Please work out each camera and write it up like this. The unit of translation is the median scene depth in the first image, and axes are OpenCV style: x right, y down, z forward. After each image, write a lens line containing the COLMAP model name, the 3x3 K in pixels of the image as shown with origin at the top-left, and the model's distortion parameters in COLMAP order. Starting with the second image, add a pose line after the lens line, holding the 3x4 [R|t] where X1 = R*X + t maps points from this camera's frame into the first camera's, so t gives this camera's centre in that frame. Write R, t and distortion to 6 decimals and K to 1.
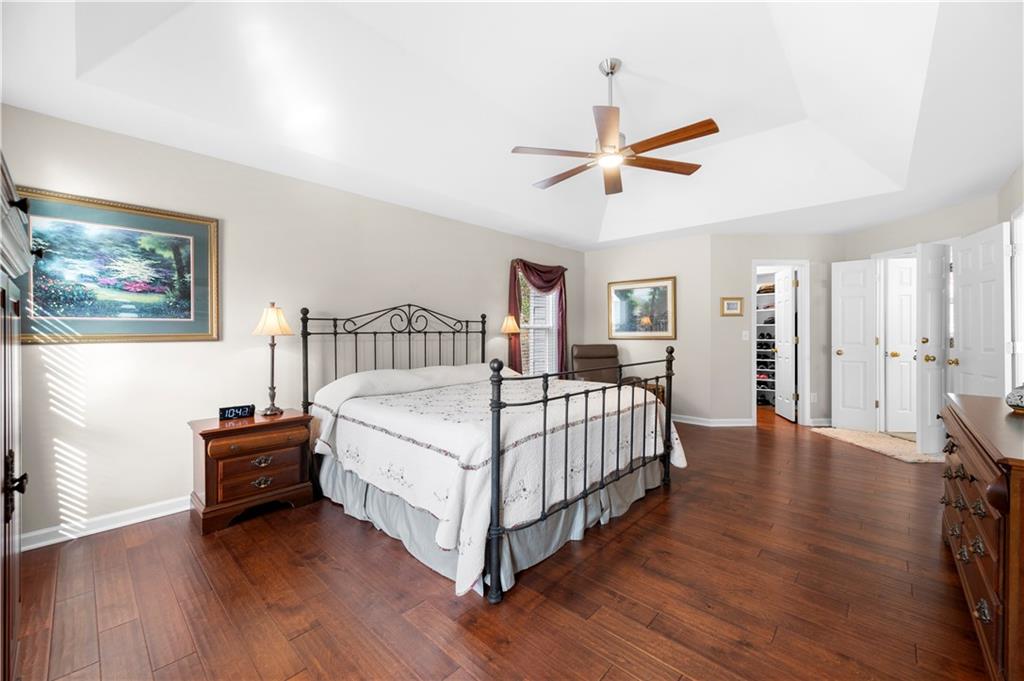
lens RADIAL K [[406.8, 0, 513.6], [0, 406.8, 335.1], [0, 0, 1]] dist [0.000002, -0.000424]
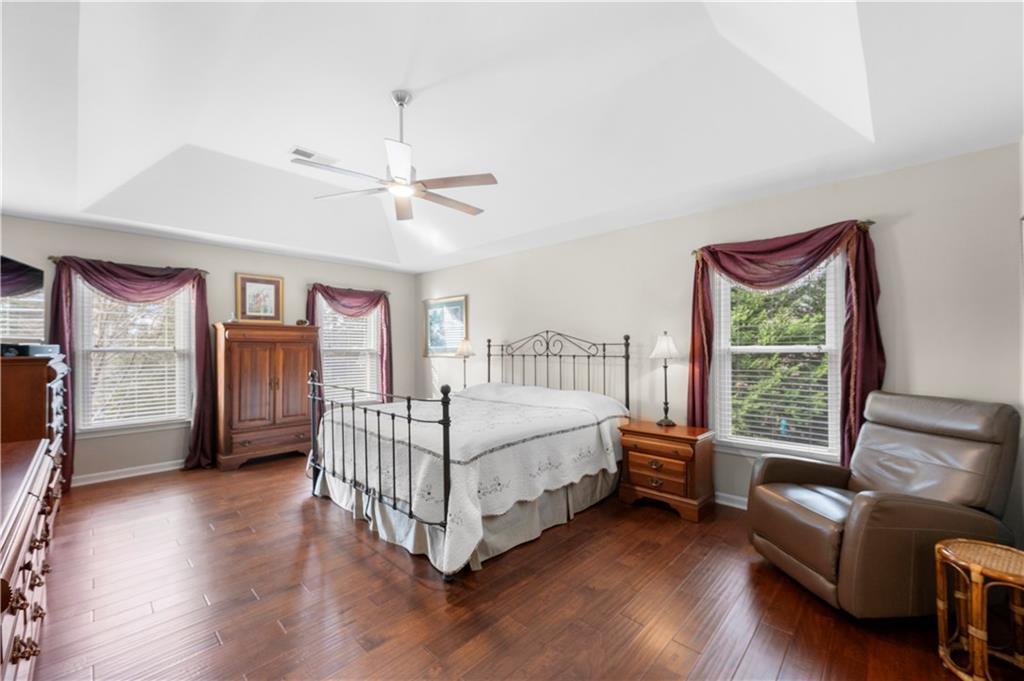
lens RADIAL K [[406.8, 0, 513.5], [0, 406.8, 344.9], [0, 0, 1]] dist [0.000002, -0.000424]
pose [[-0.012782, -0.009440, -0.999874, 0.848528], [-0.012419, 0.999880, -0.009281, -0.023839], [0.999841, 0.012299, -0.012898, 0.904481]]
